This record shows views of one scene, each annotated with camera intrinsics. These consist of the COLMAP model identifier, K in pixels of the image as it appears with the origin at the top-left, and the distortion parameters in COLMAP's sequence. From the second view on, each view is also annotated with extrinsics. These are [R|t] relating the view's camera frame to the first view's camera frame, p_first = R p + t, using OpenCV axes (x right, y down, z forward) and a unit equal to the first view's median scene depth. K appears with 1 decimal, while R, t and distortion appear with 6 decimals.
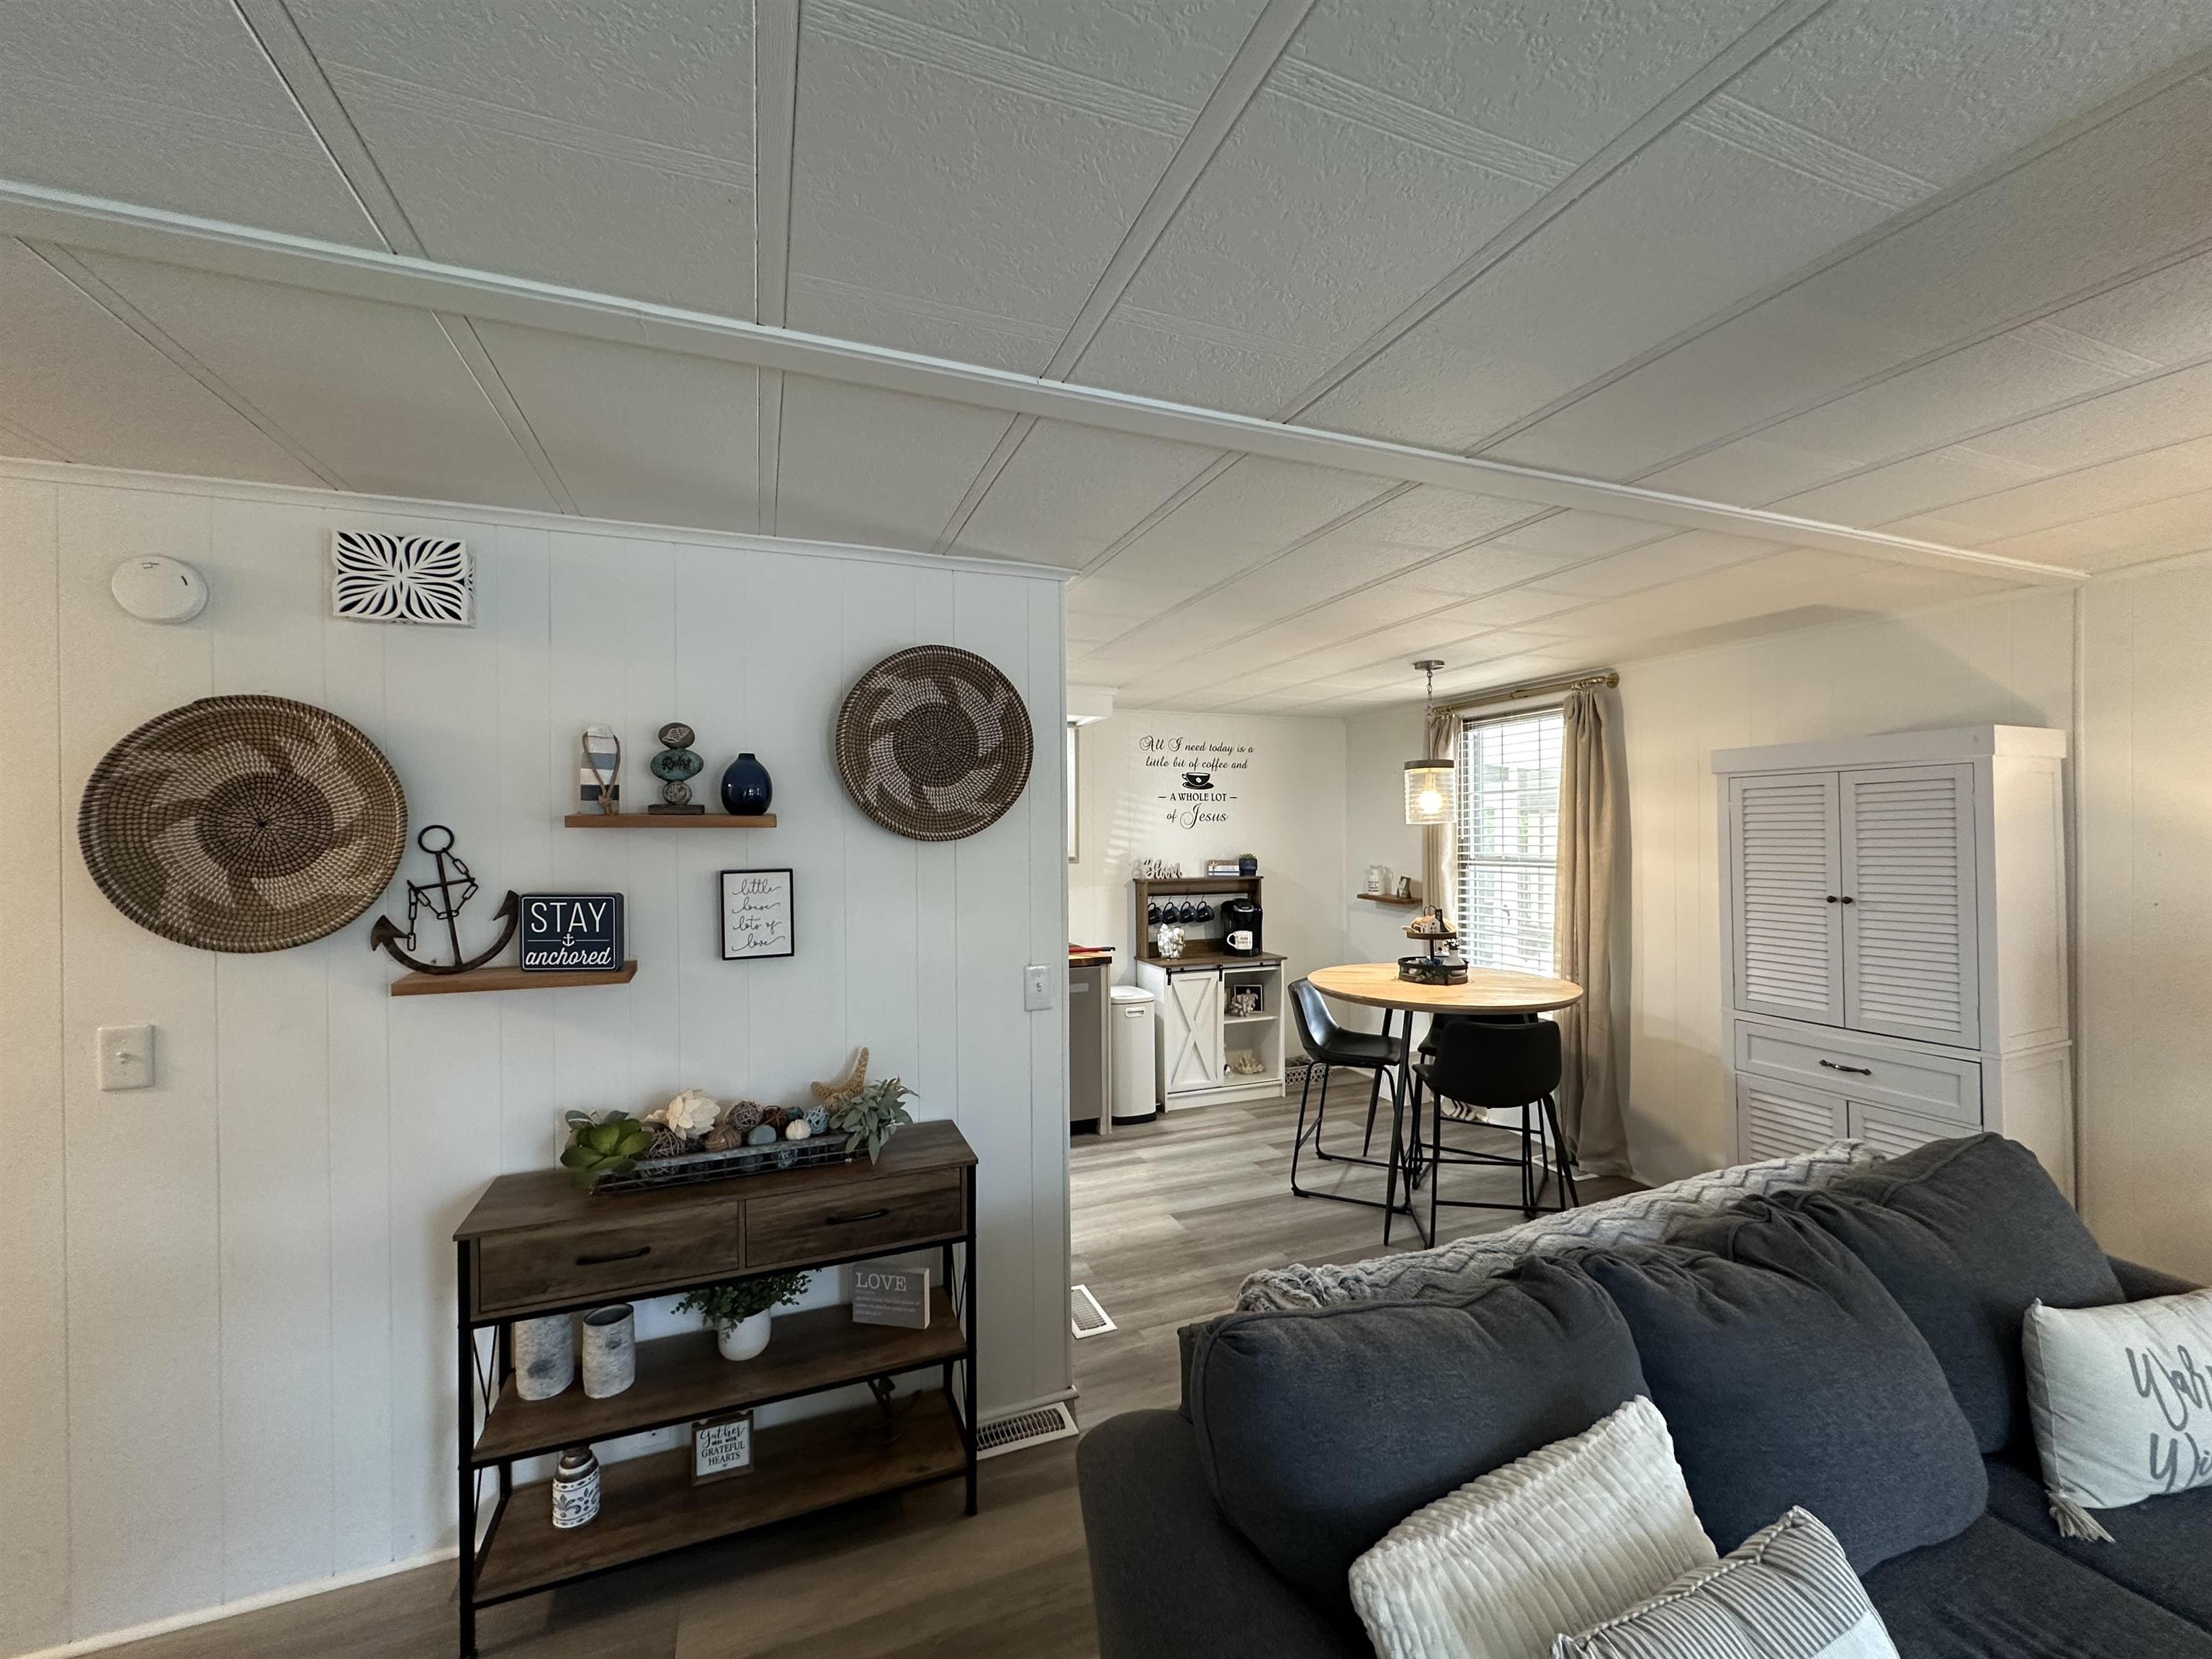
lens RADIAL K [[885.3, 0, 1098.8], [0, 885.3, 824.0], [0, 0, 1]] dist [-0.002827, 0.000790]
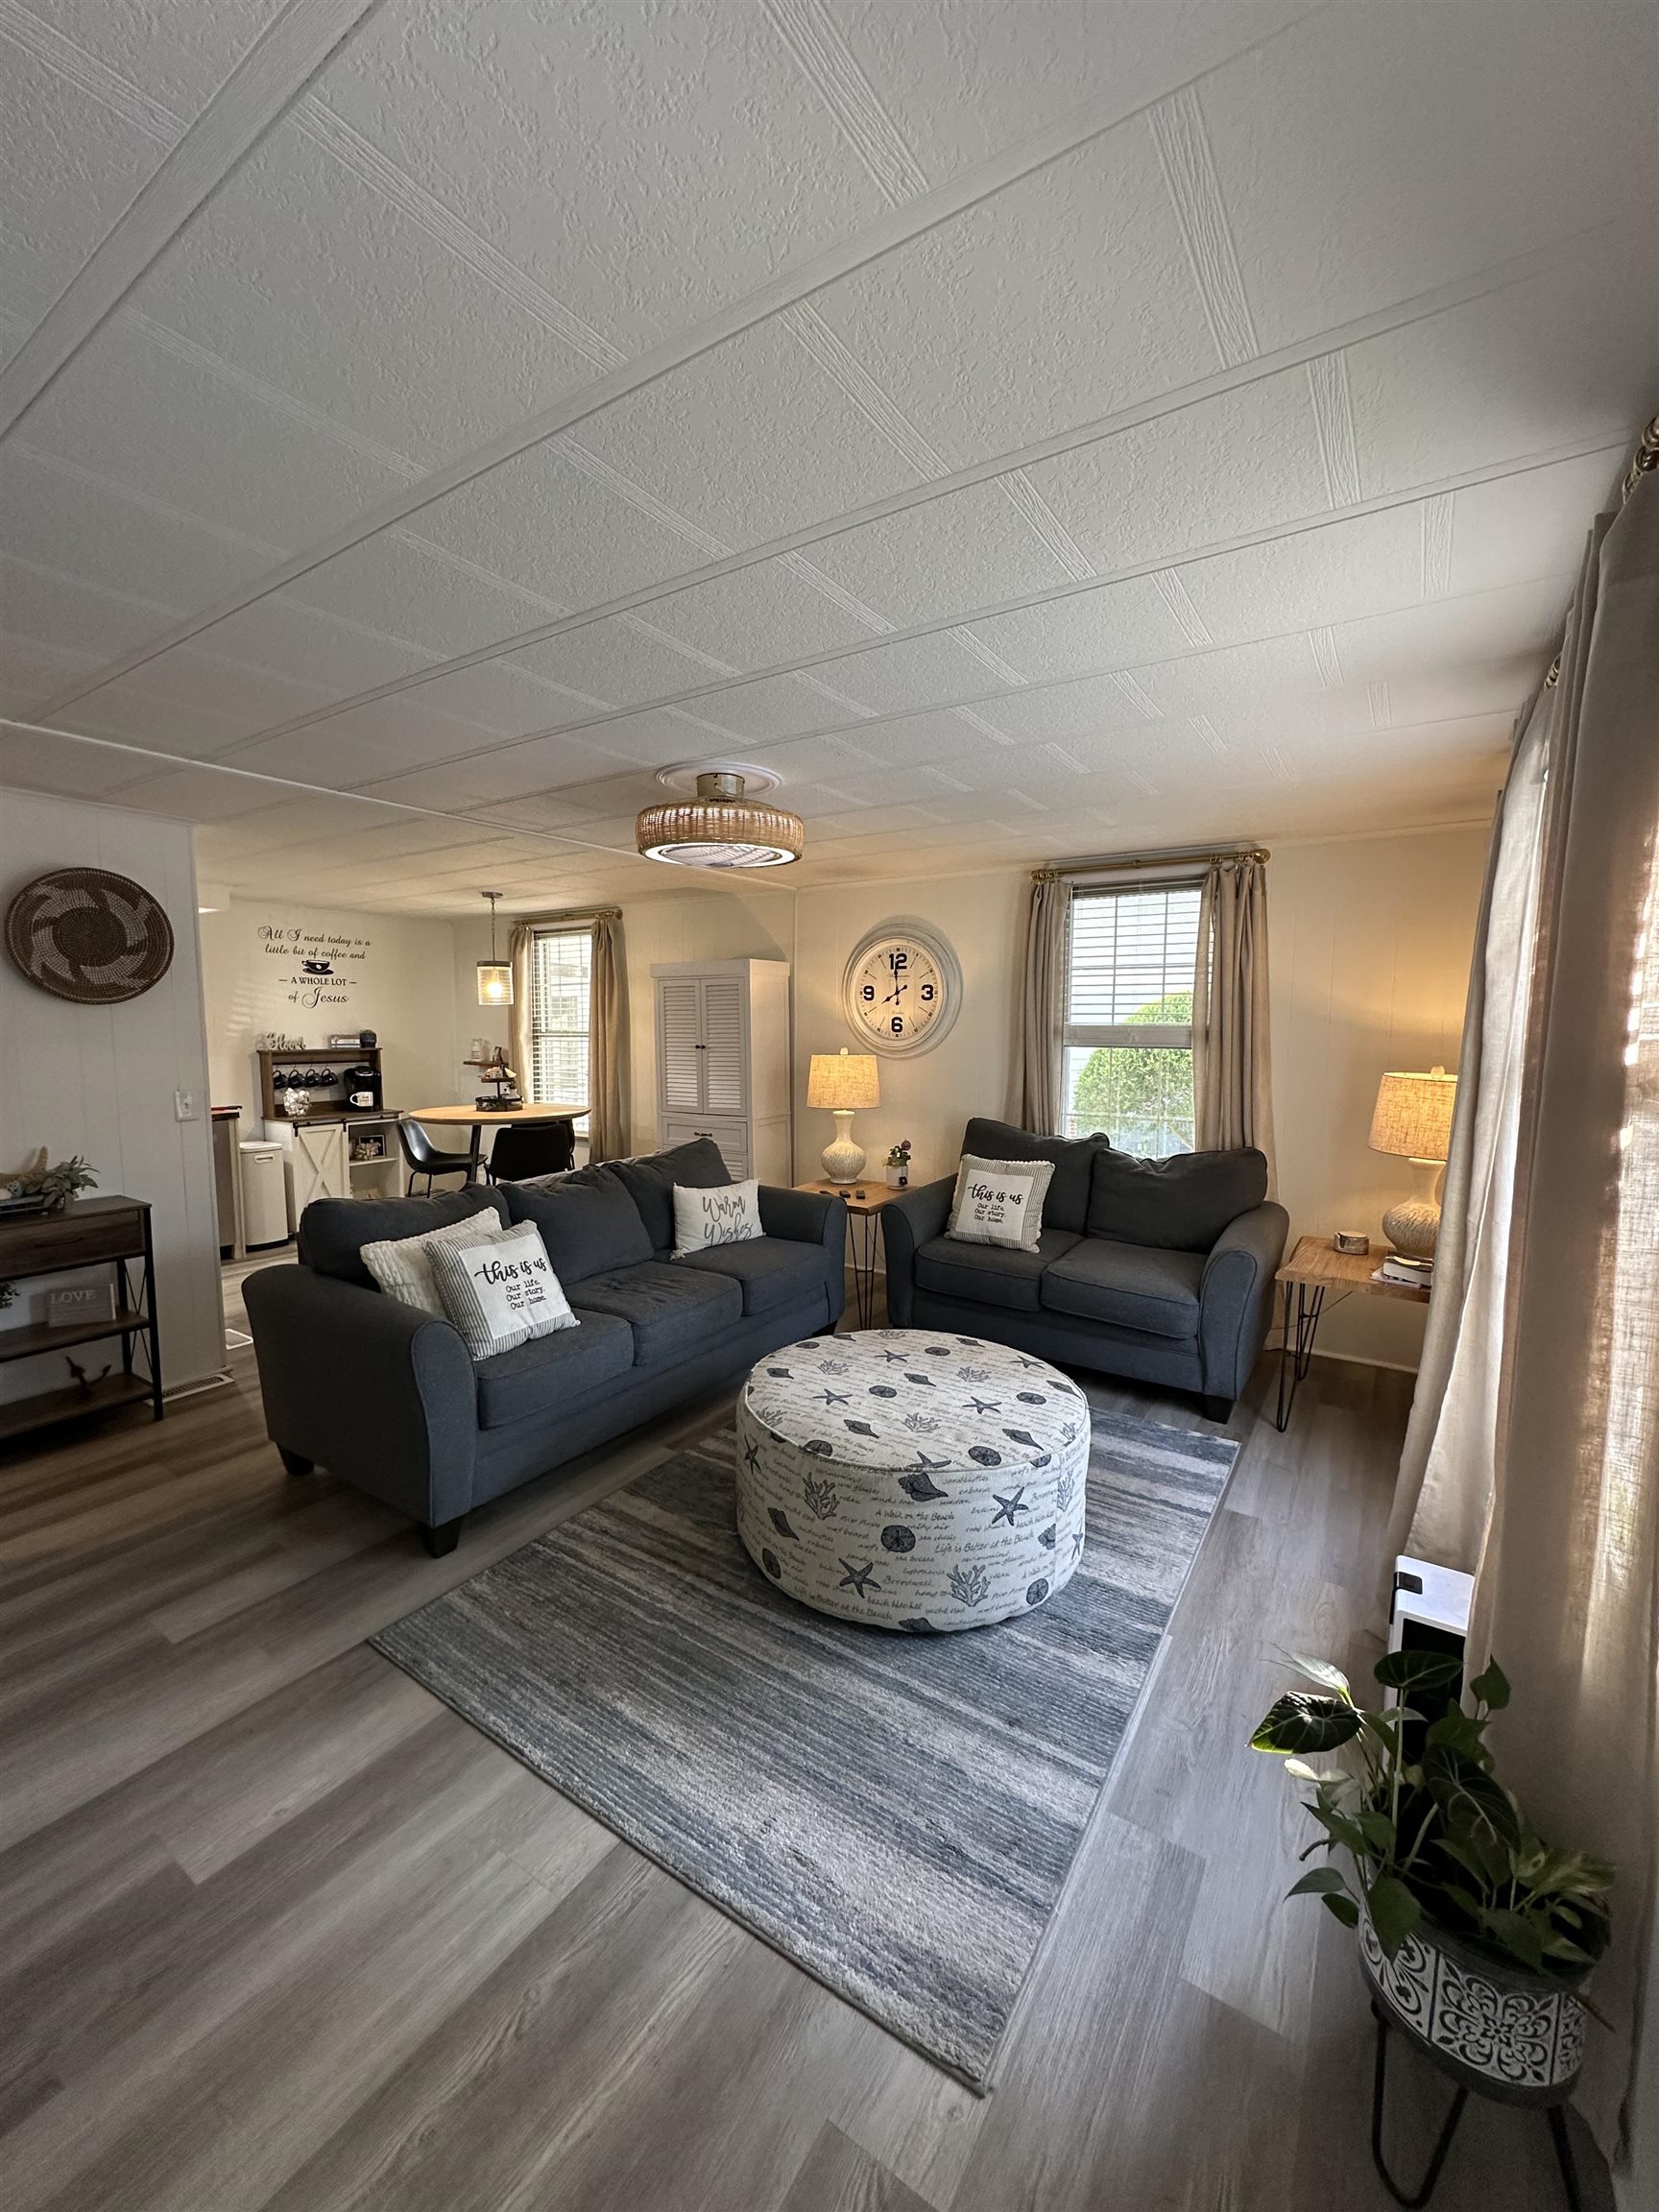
lens RADIAL K [[885.3, 0, 832.7], [0, 885.3, 1102.3], [0, 0, 1]] dist [-0.002827, 0.000790]
pose [[0.814815, -0.043793, 0.578064, -0.022284], [-0.012186, 0.995629, 0.092603, 0.015402], [-0.579592, -0.082498, 0.810720, -0.448634]]
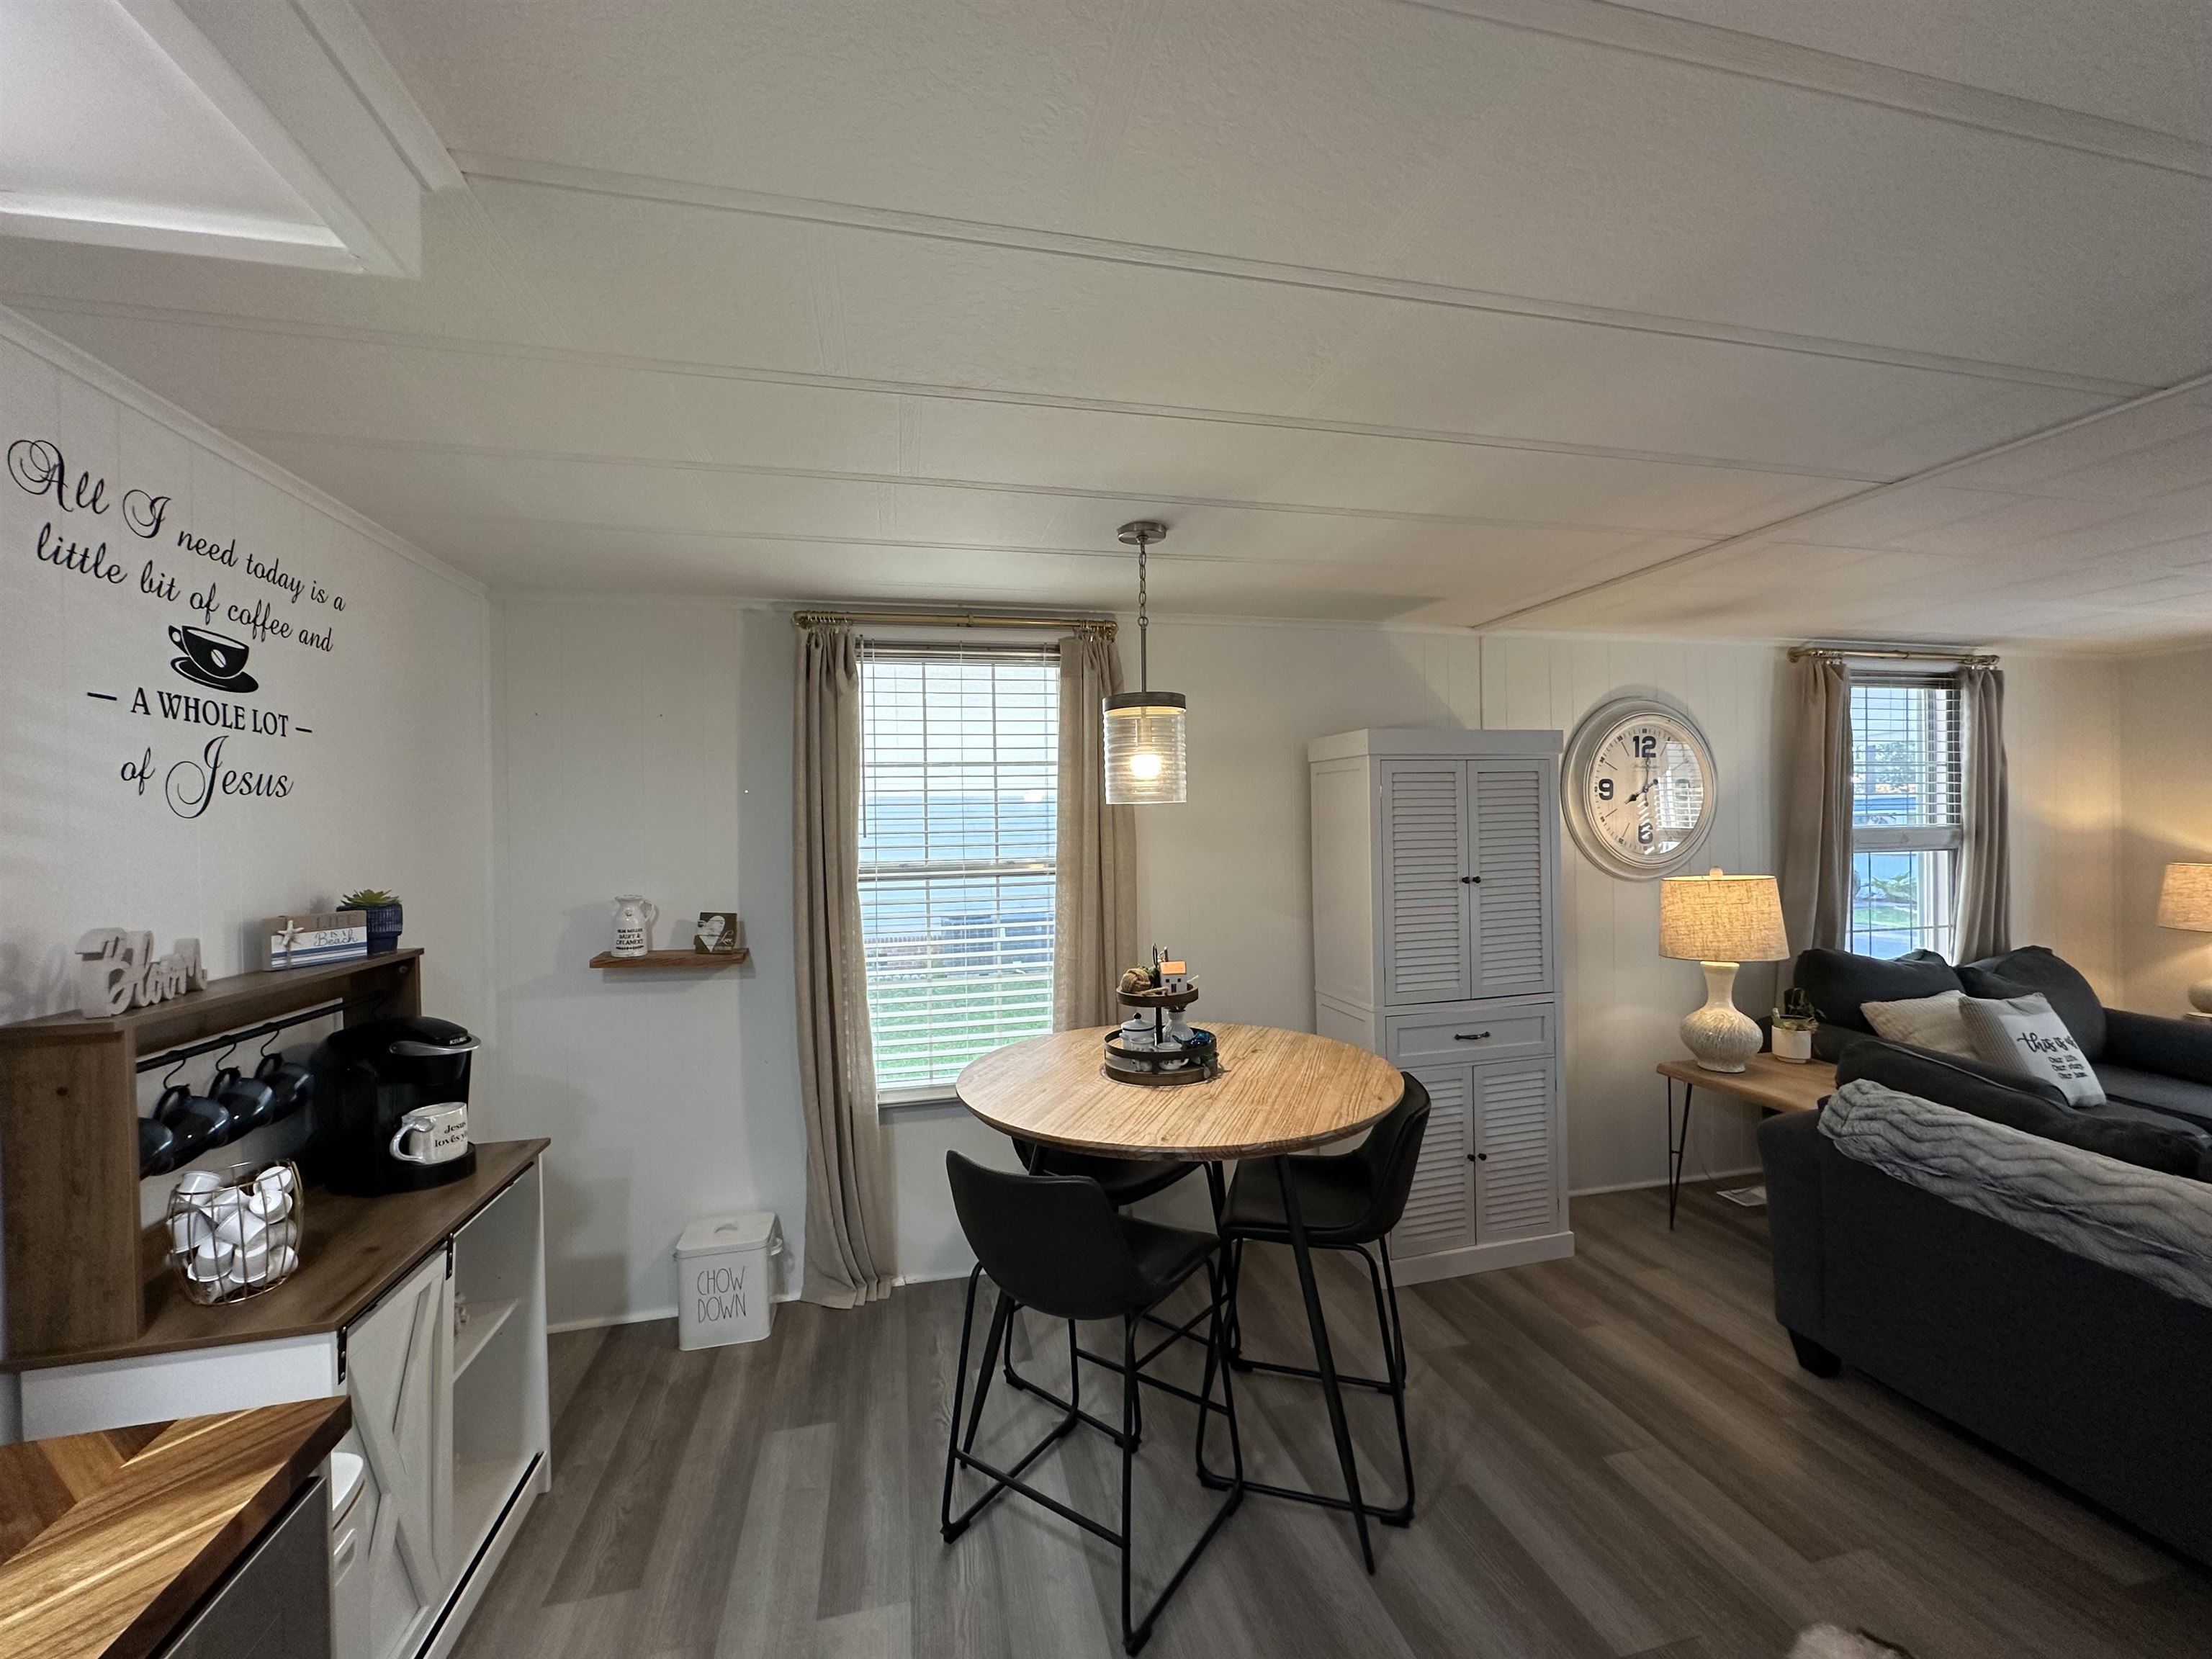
lens RADIAL K [[885.3, 0, 1098.8], [0, 885.3, 824.0], [0, 0, 1]] dist [-0.002827, 0.000790]
pose [[0.140290, 0.006070, 0.990092, -0.175702], [0.007548, 0.999946, -0.007200, 0.014006], [-0.990082, 0.008483, 0.140237, 0.802431]]
